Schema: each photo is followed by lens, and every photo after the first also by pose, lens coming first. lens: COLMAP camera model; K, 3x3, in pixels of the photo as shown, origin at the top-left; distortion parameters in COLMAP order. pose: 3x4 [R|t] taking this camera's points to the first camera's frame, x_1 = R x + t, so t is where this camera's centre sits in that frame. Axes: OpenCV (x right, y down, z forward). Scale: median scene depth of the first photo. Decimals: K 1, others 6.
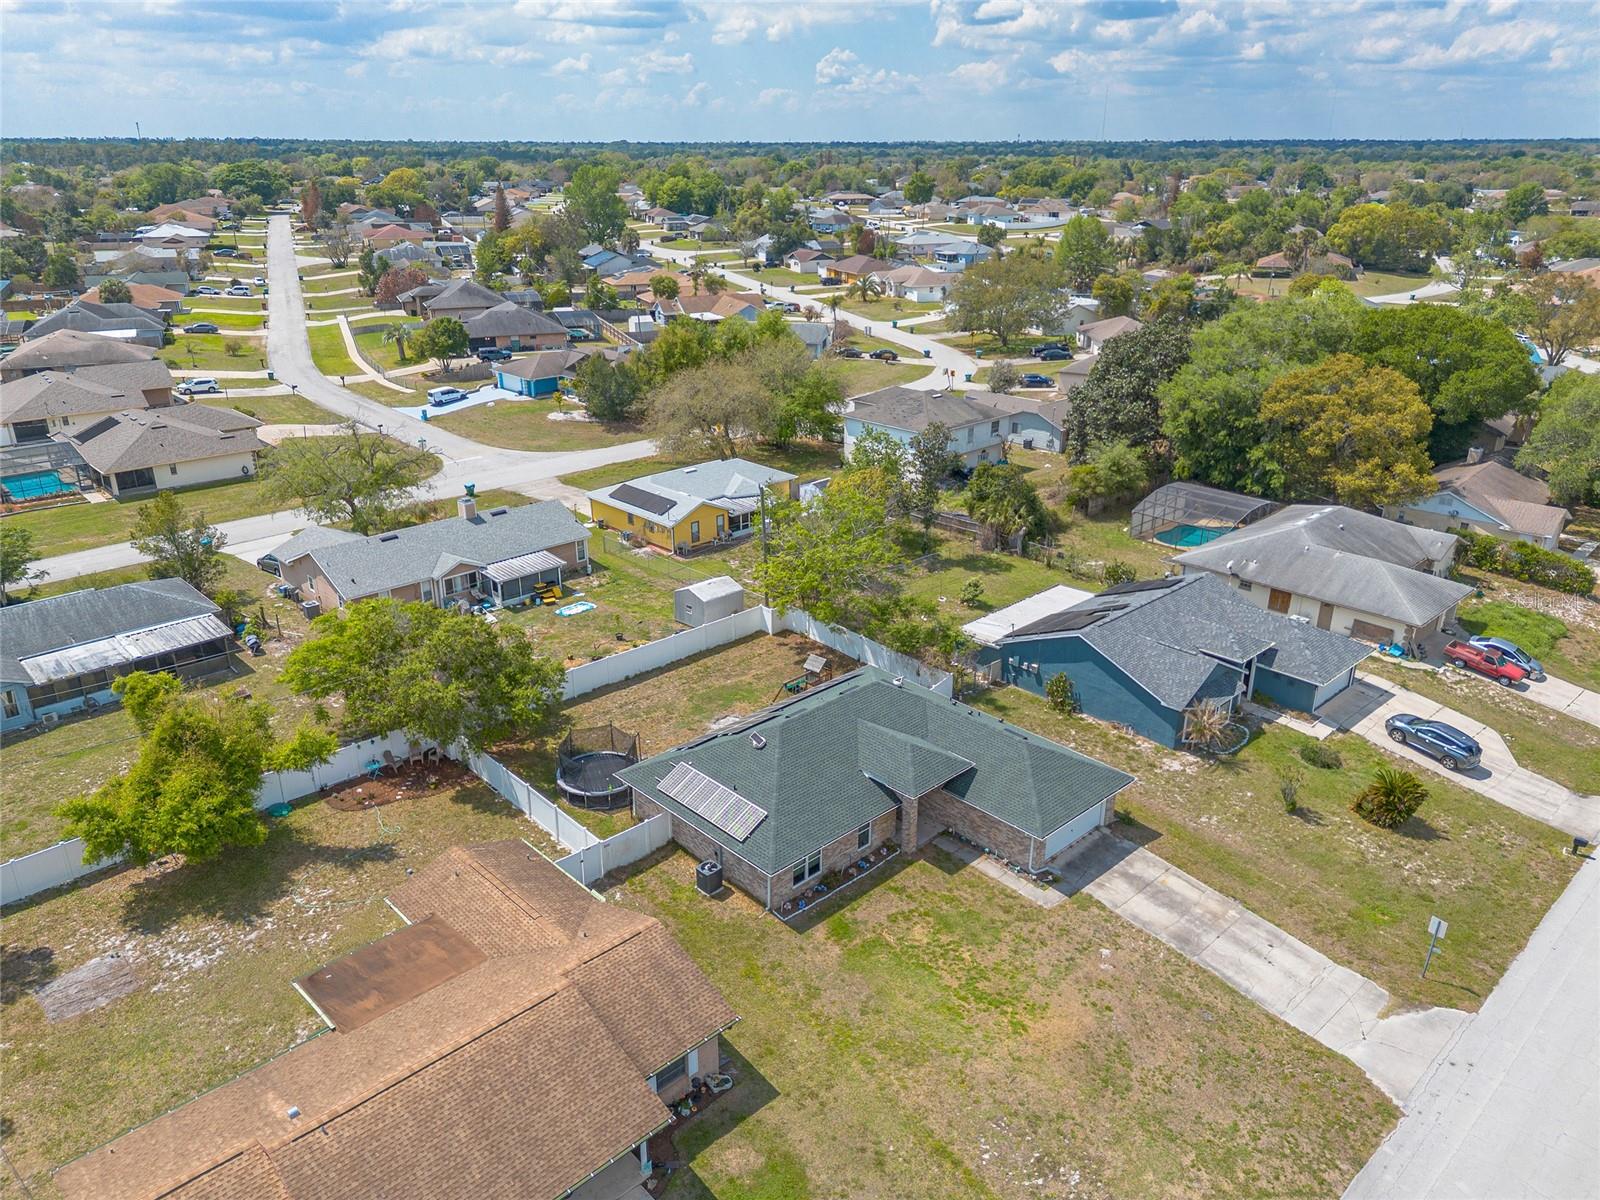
lens RADIAL K [[1129.9, 0, 796.5], [0, 1129.9, 606.8], [0, 0, 1]] dist [0.060105, -0.045079]
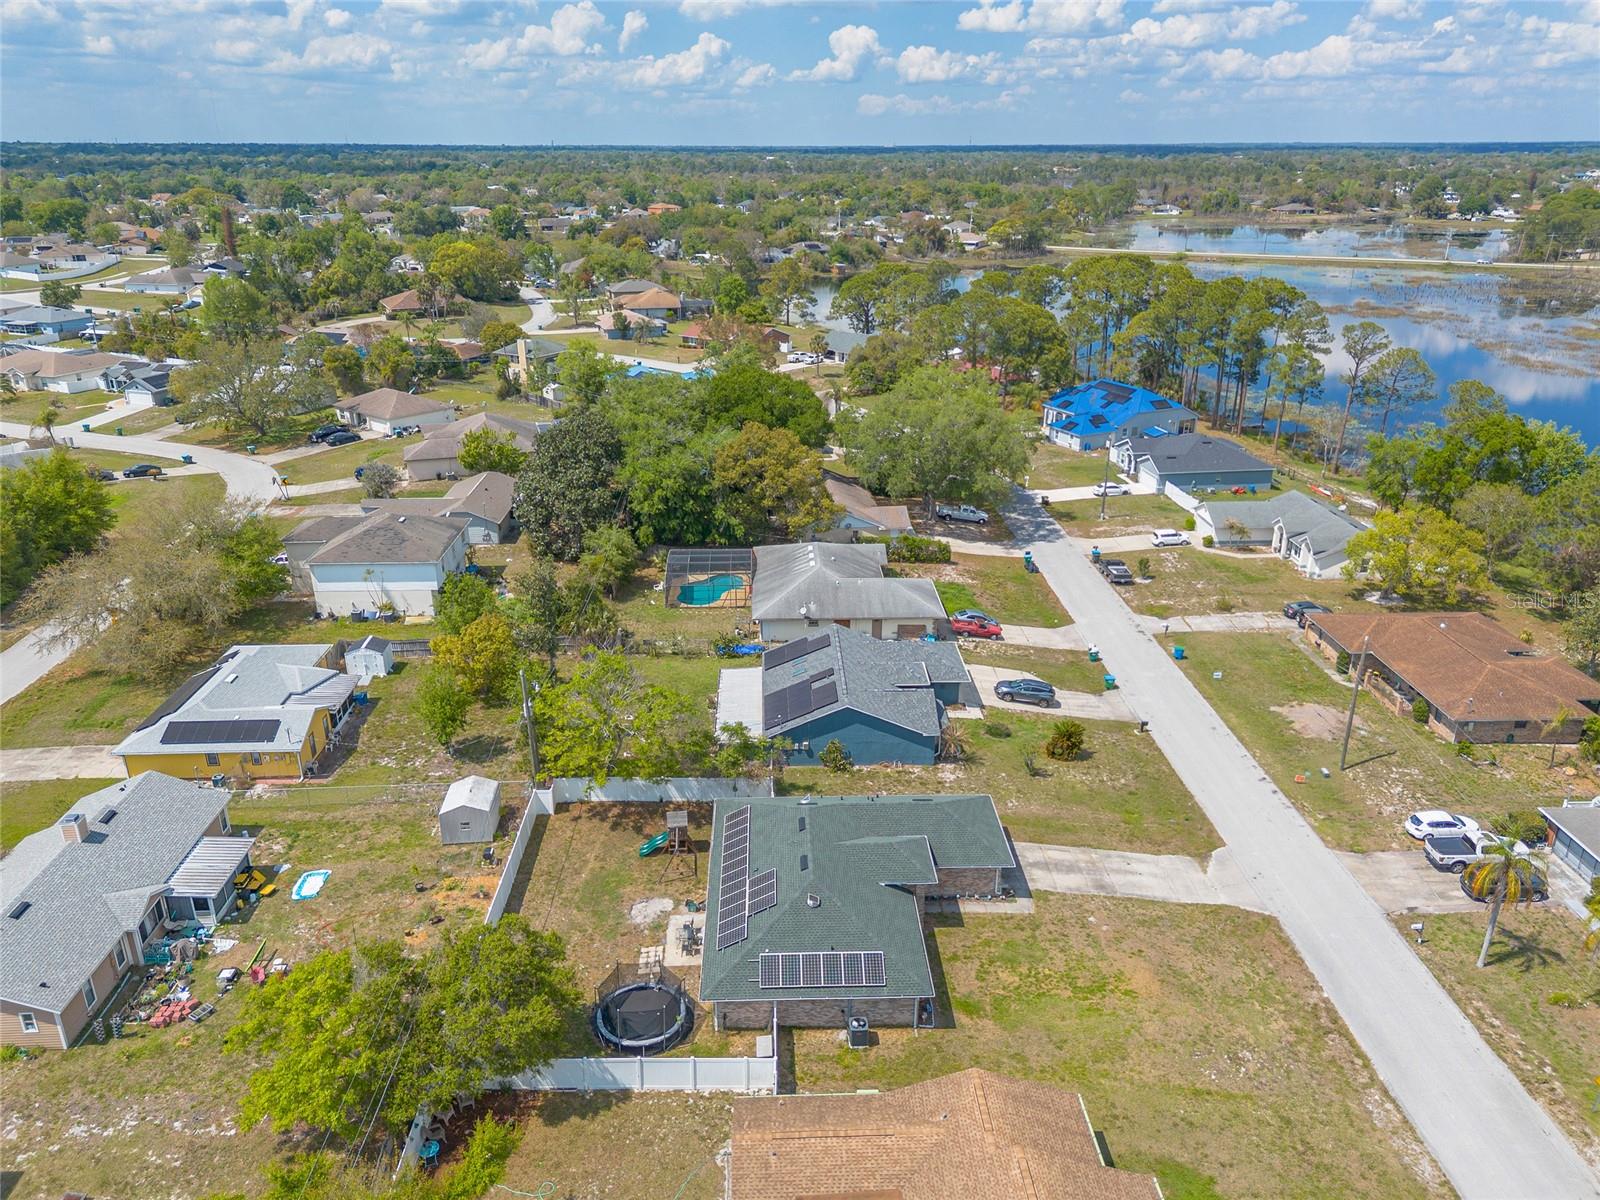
lens RADIAL K [[1136.1, 0, 797.7], [0, 1136.1, 600.7], [0, 0, 1]] dist [0.073136, -0.067636]
pose [[0.663862, -0.277145, 0.694606, -0.600300], [0.282177, 0.952972, 0.110543, -0.232829], [-0.692577, 0.122617, 0.710846, 0.153197]]
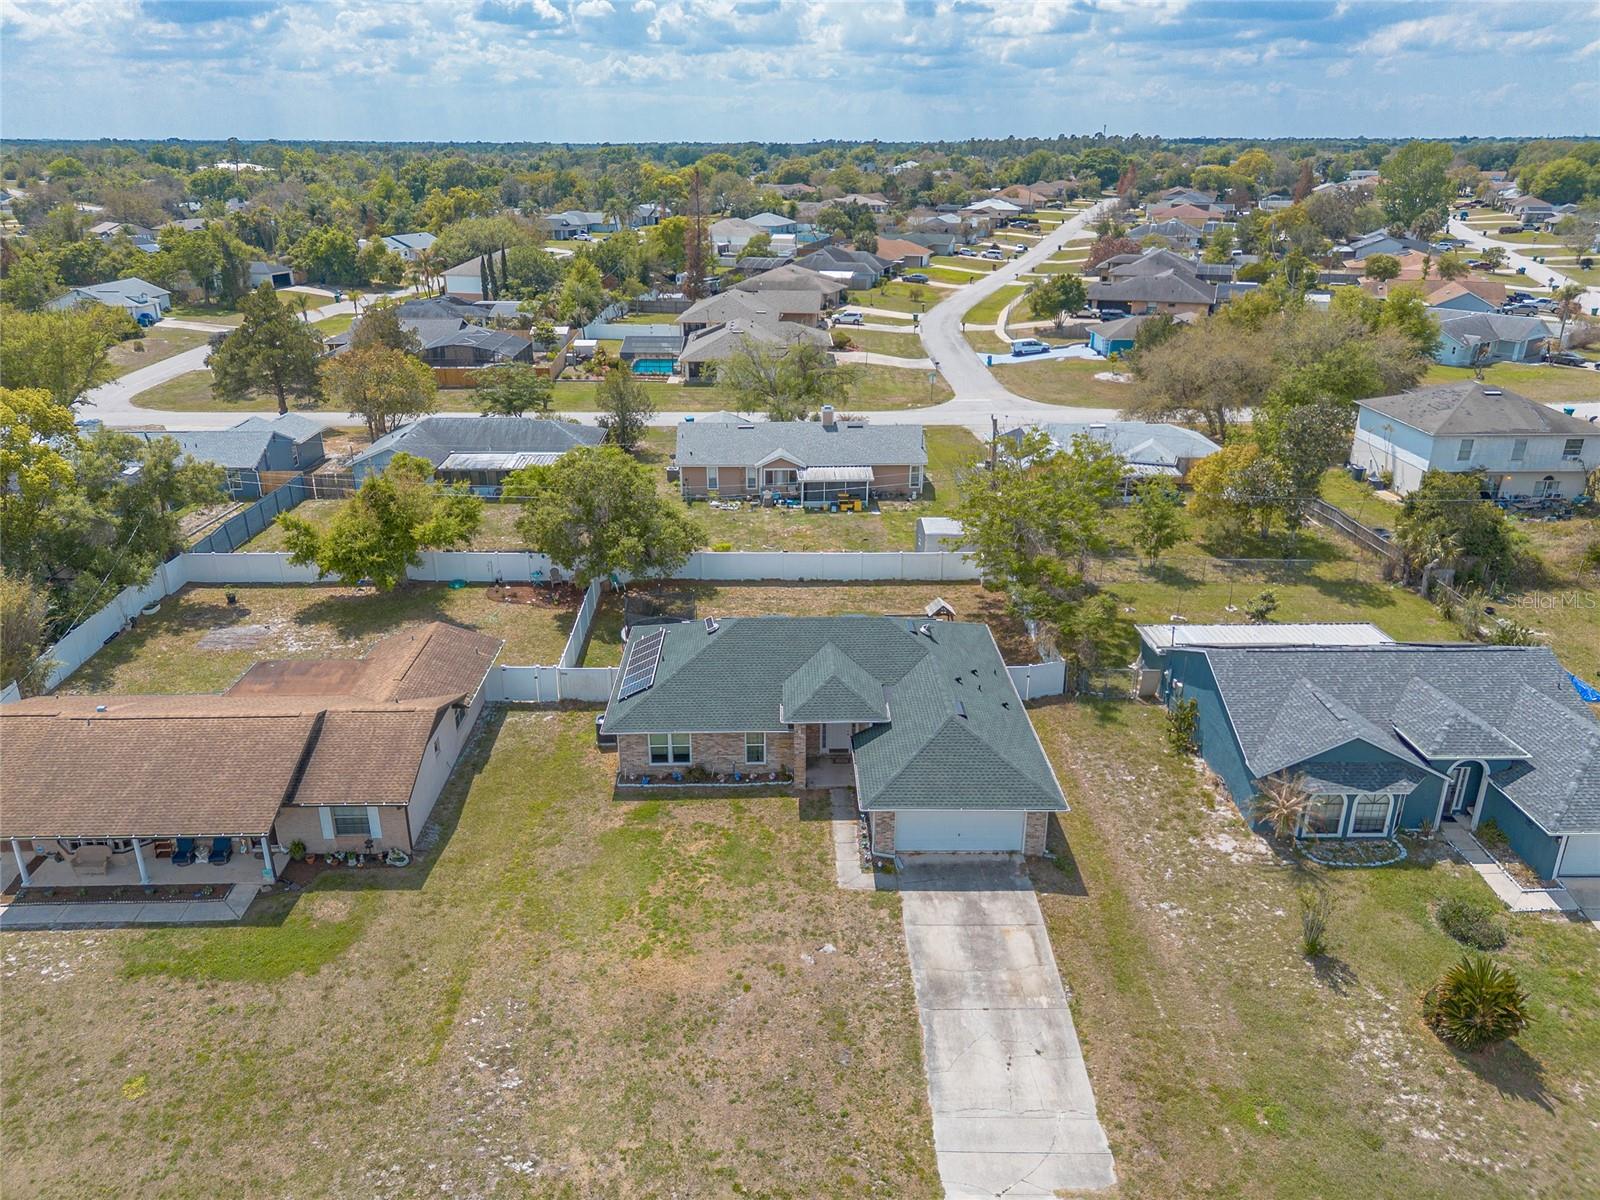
lens RADIAL K [[1136.1, 0, 797.7], [0, 1136.1, 600.7], [0, 0, 1]] dist [0.073136, -0.067636]
pose [[0.739181, 0.249189, -0.625712, 0.516551], [-0.253777, 0.963612, 0.083959, -0.002873], [0.623865, 0.096731, 0.775522, 0.230997]]
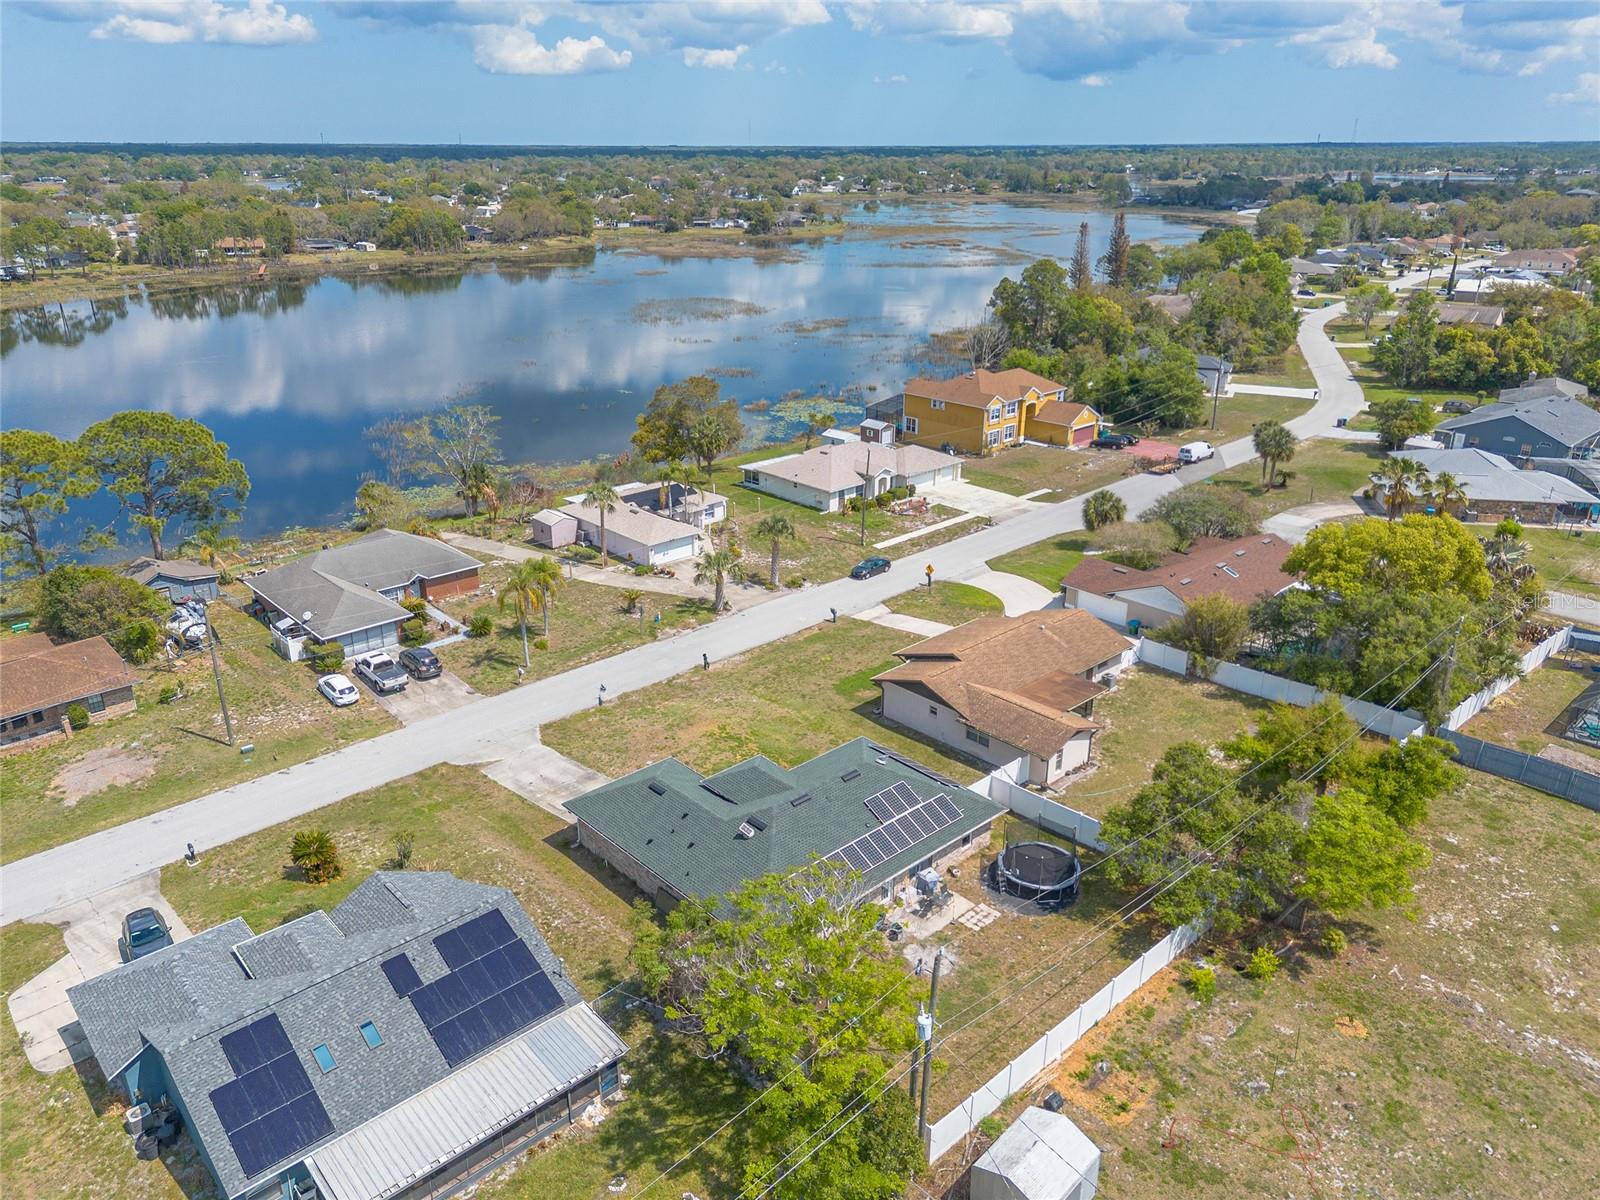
lens RADIAL K [[1136.1, 0, 797.7], [0, 1136.1, 600.7], [0, 0, 1]] dist [0.073136, -0.067636]
pose [[-0.999930, -0.003983, 0.011123, 0.034866], [0.004834, 0.721143, 0.692769, -0.691394], [-0.010781, 0.692774, -0.721074, 1.439038]]
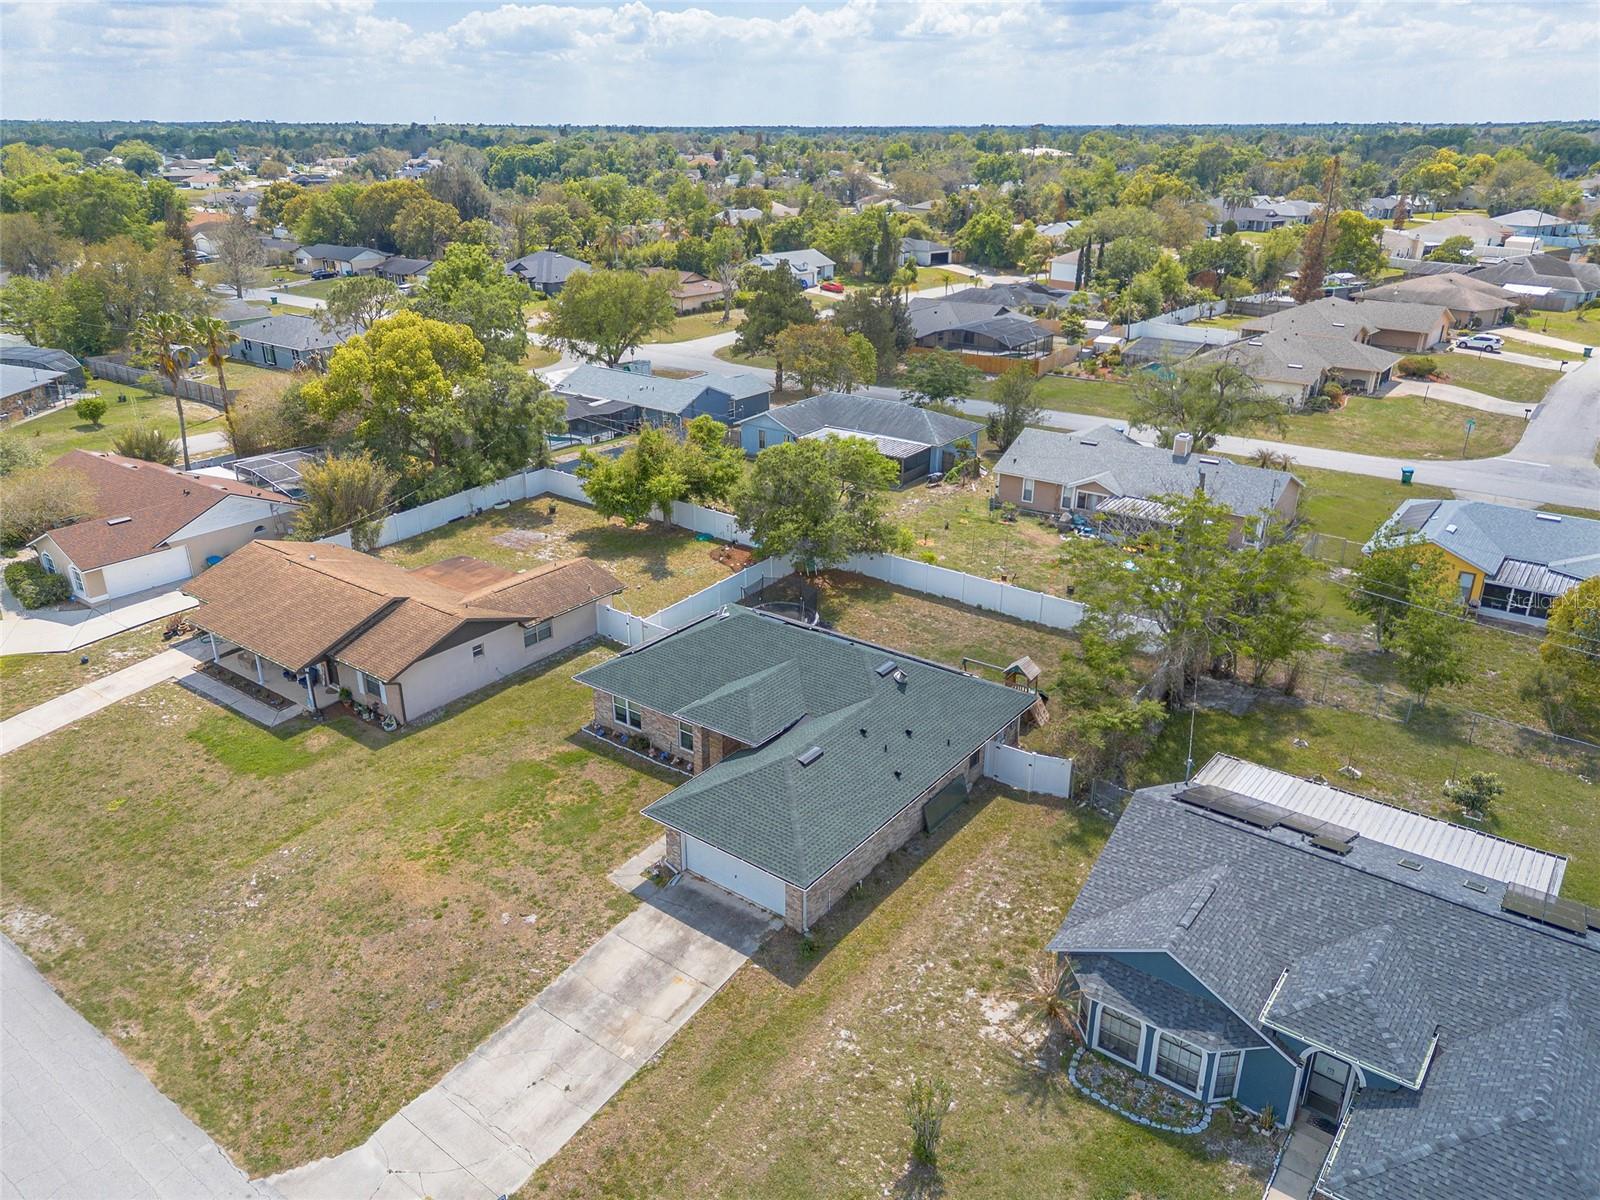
lens RADIAL K [[1136.1, 0, 797.7], [0, 1136.1, 600.7], [0, 0, 1]] dist [0.073136, -0.067636]
pose [[0.163887, 0.377370, -0.911445, 0.732324], [-0.372963, 0.879062, 0.296900, -0.177378], [0.913258, 0.291277, 0.284812, 0.629735]]
